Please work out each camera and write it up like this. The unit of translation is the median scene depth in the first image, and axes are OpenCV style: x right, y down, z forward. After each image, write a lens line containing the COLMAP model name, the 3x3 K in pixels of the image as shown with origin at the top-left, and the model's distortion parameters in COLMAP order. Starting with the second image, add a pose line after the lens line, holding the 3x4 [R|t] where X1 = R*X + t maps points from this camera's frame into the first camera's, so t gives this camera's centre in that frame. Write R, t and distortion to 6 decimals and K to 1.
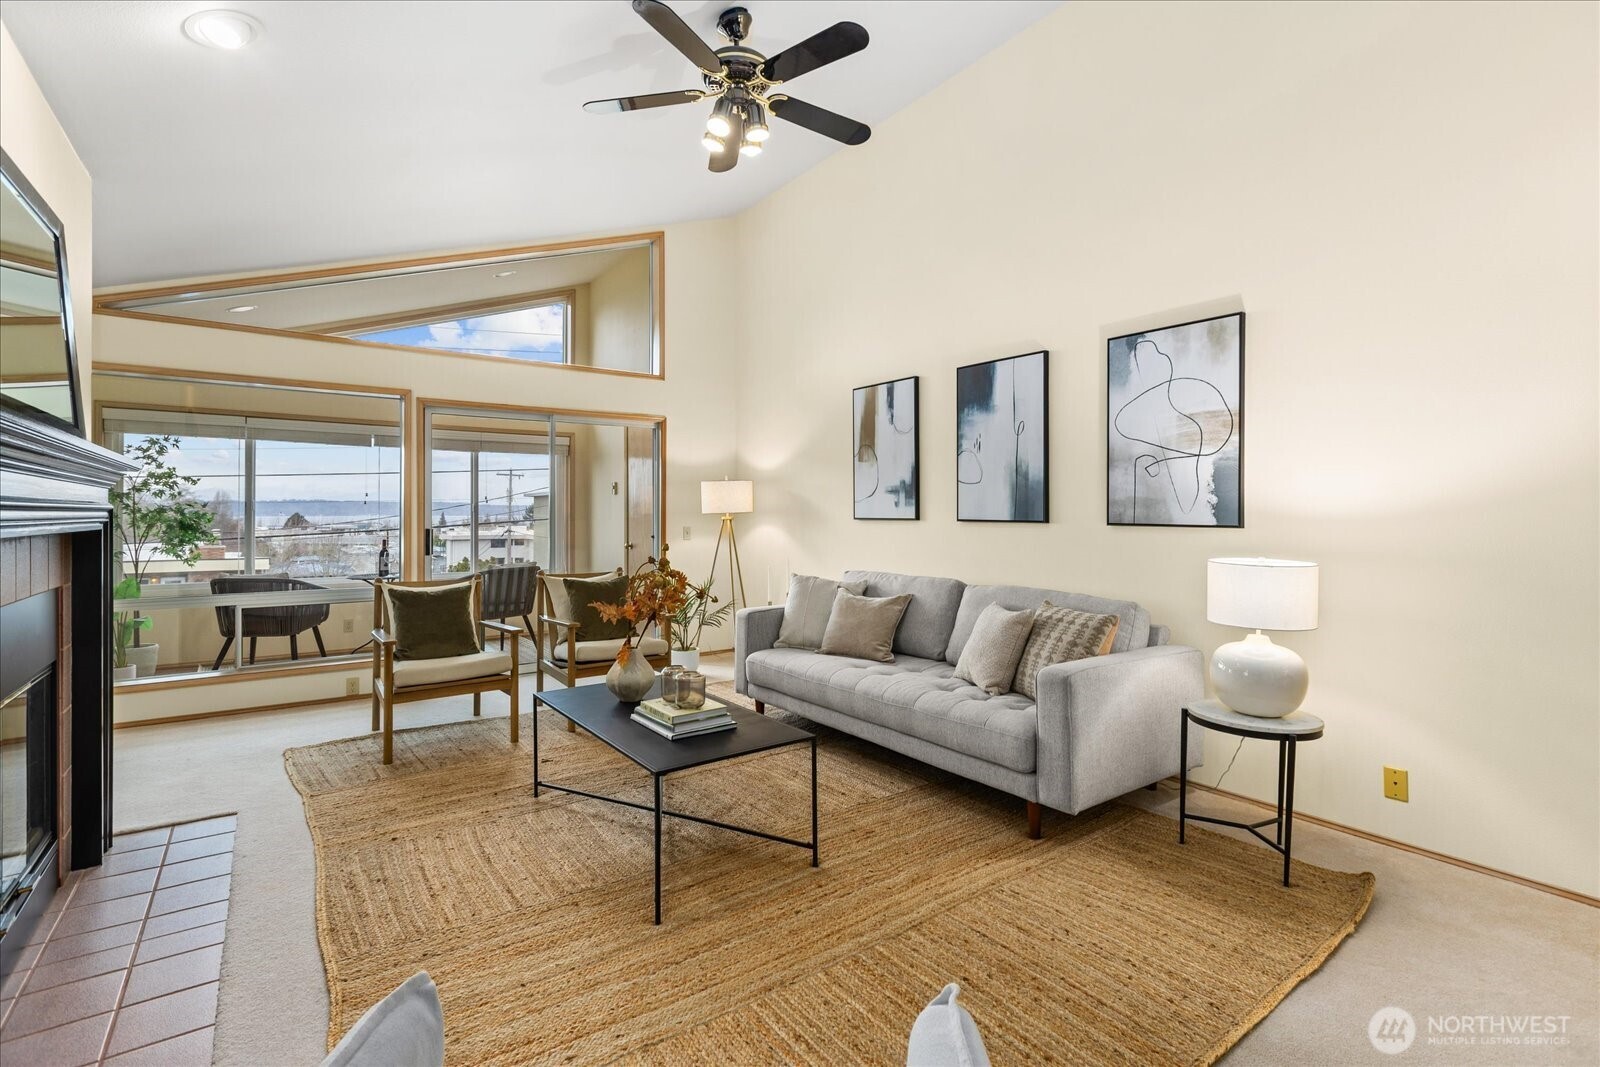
lens RADIAL K [[735.5, 0, 798.9], [0, 735.5, 524.7], [0, 0, 1]] dist [0.003961, 0.000804]
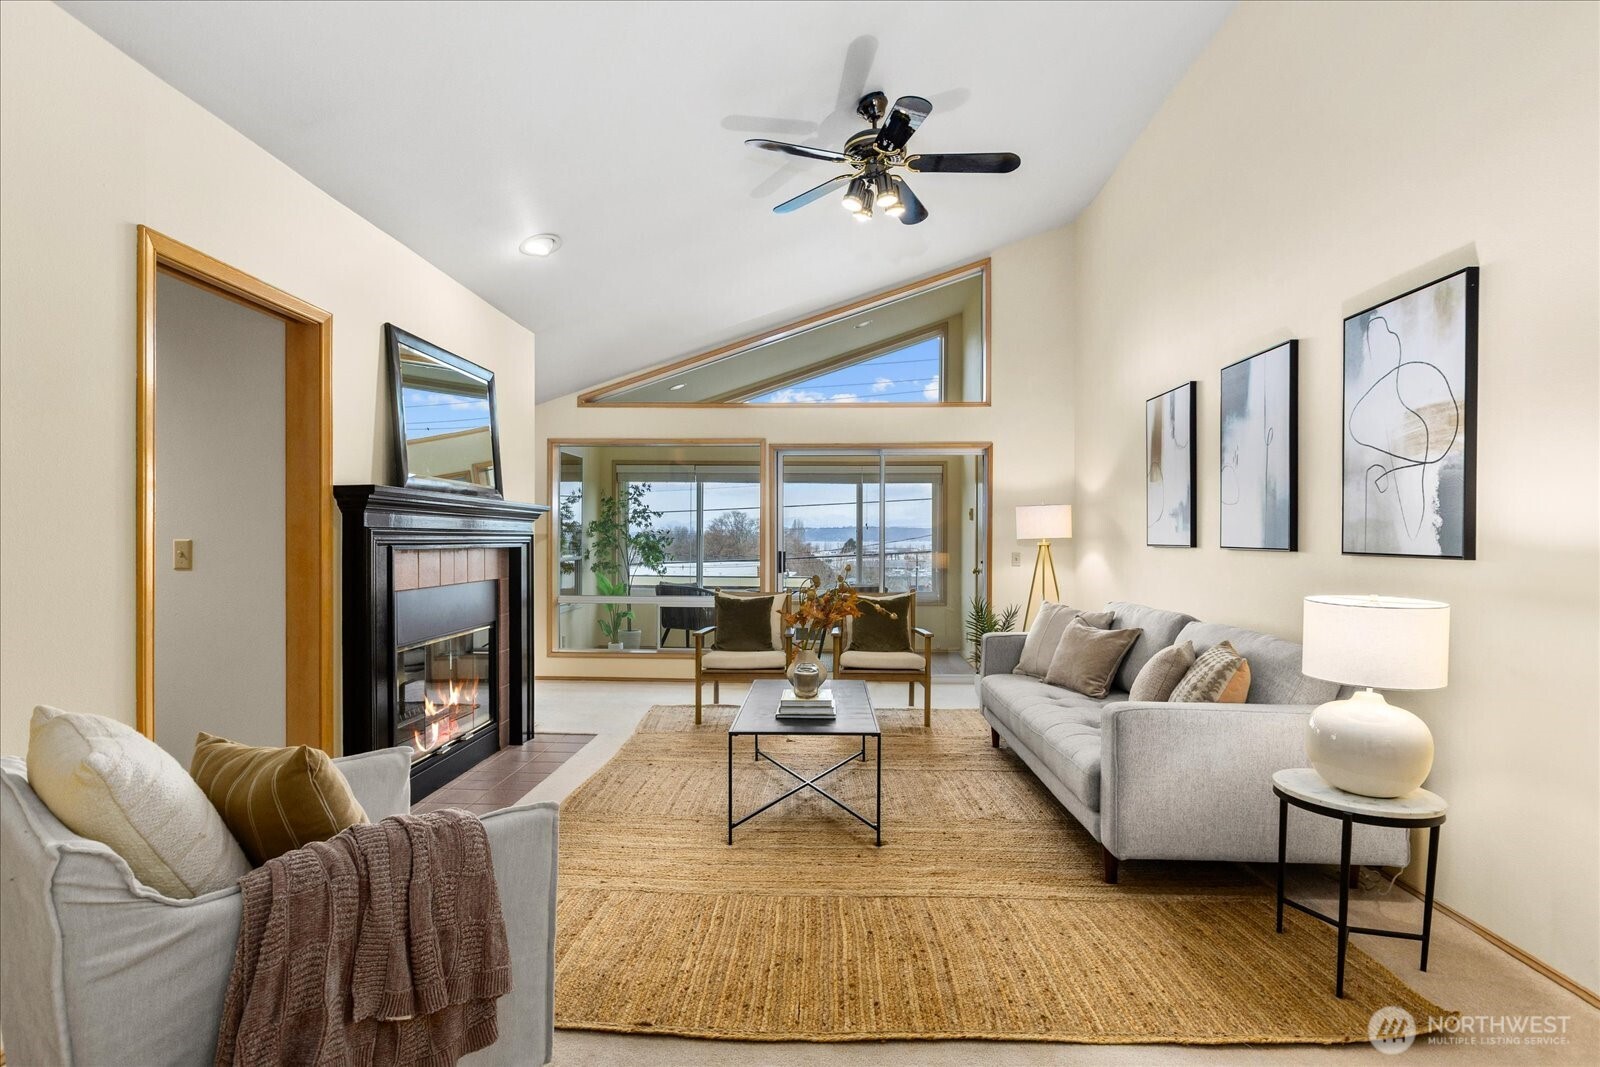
lens RADIAL K [[806.6, 0, 799.1], [0, 806.6, 565.0], [0, 0, 1]] dist [-0.002129, 0.000086]
pose [[0.787574, 0.022212, -0.615820, 0.496869], [-0.012316, 0.999718, 0.020308, 0.001491], [0.616097, -0.008410, 0.787625, -0.044796]]
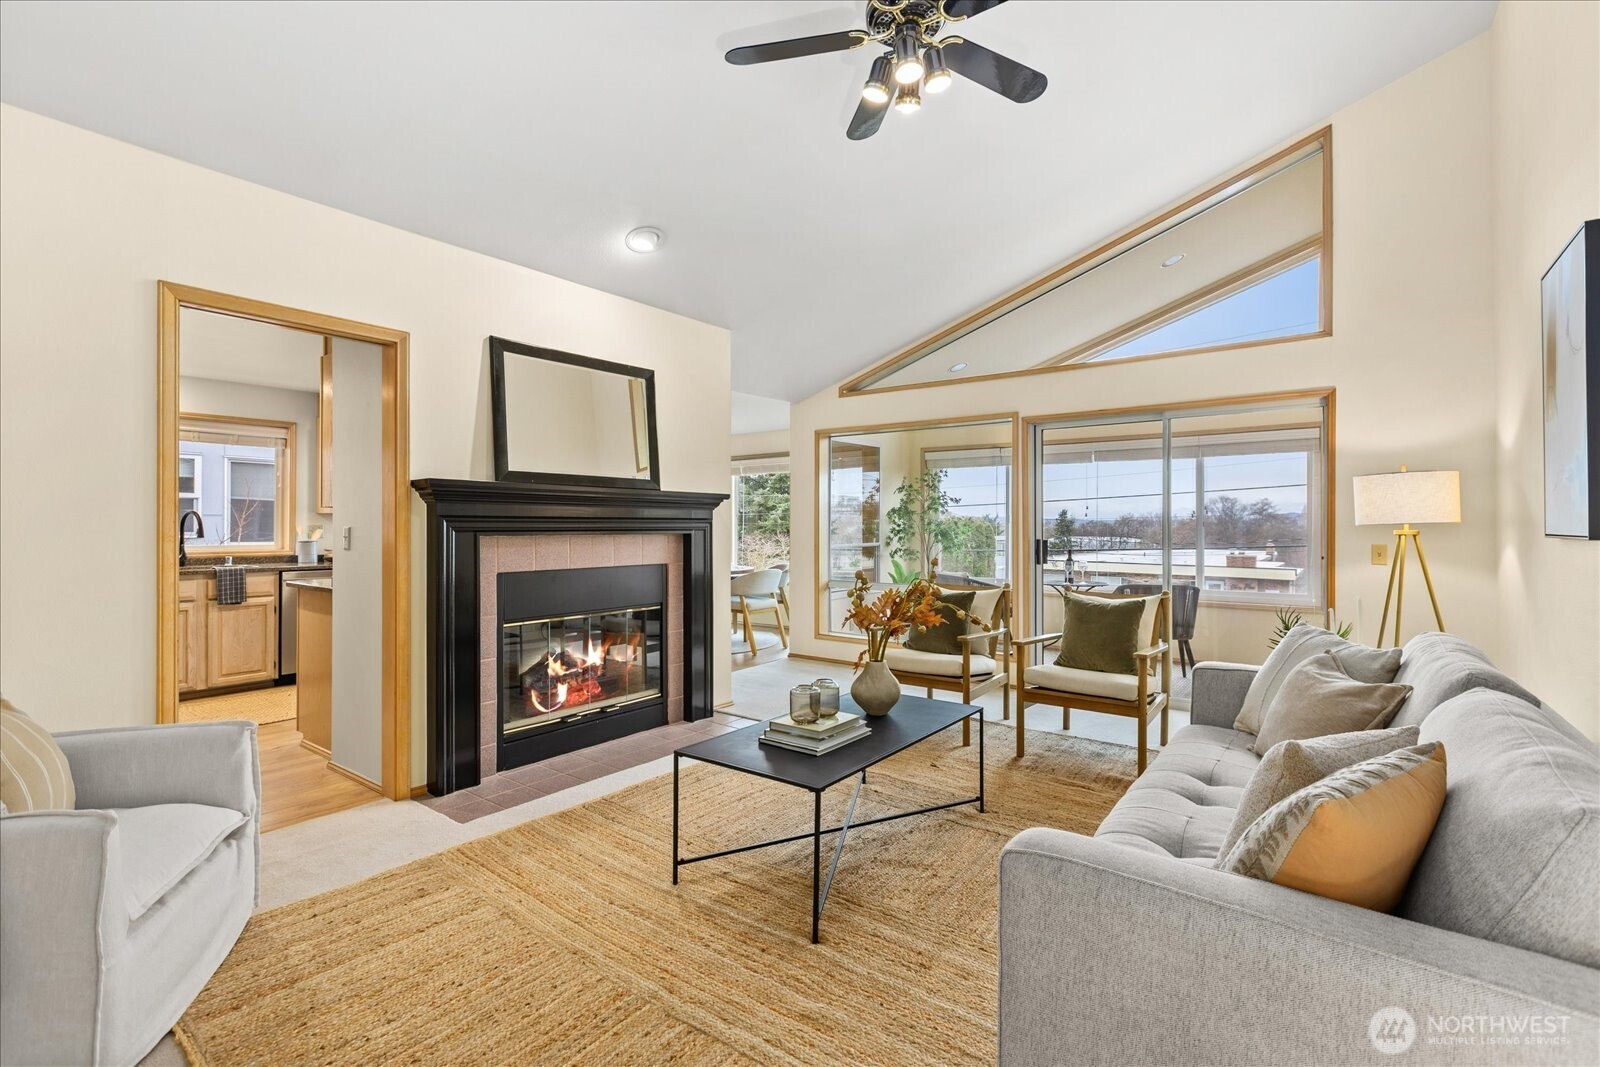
lens RADIAL K [[735.5, 0, 798.9], [0, 735.5, 524.7], [0, 0, 1]] dist [0.003961, 0.000804]
pose [[0.289526, -0.000478, -0.957170, 0.592409], [-0.015950, 0.999859, -0.005324, -0.006051], [0.957037, 0.016809, 0.289477, 0.526292]]
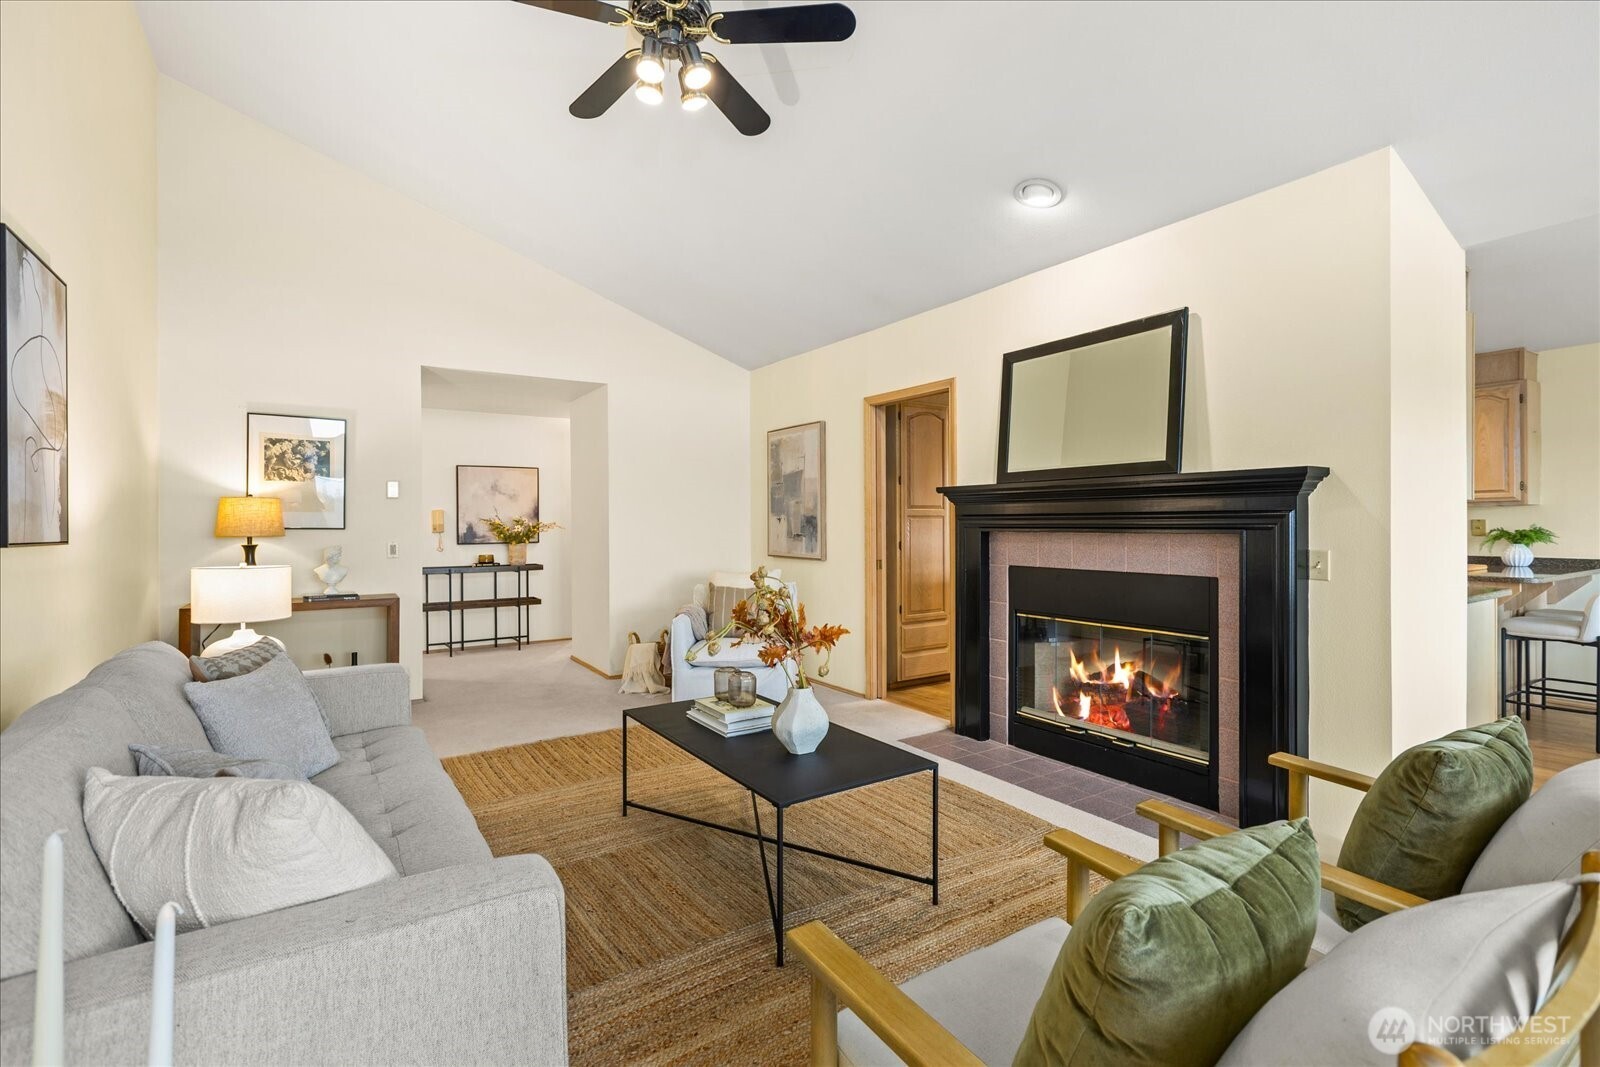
lens RADIAL K [[735.5, 0, 798.9], [0, 735.5, 524.7], [0, 0, 1]] dist [0.003961, 0.000804]
pose [[-0.998609, 0.003881, 0.052592, -0.235489], [0.004921, 0.999795, 0.019663, -0.024042], [-0.052505, 0.019894, -0.998422, 1.563181]]
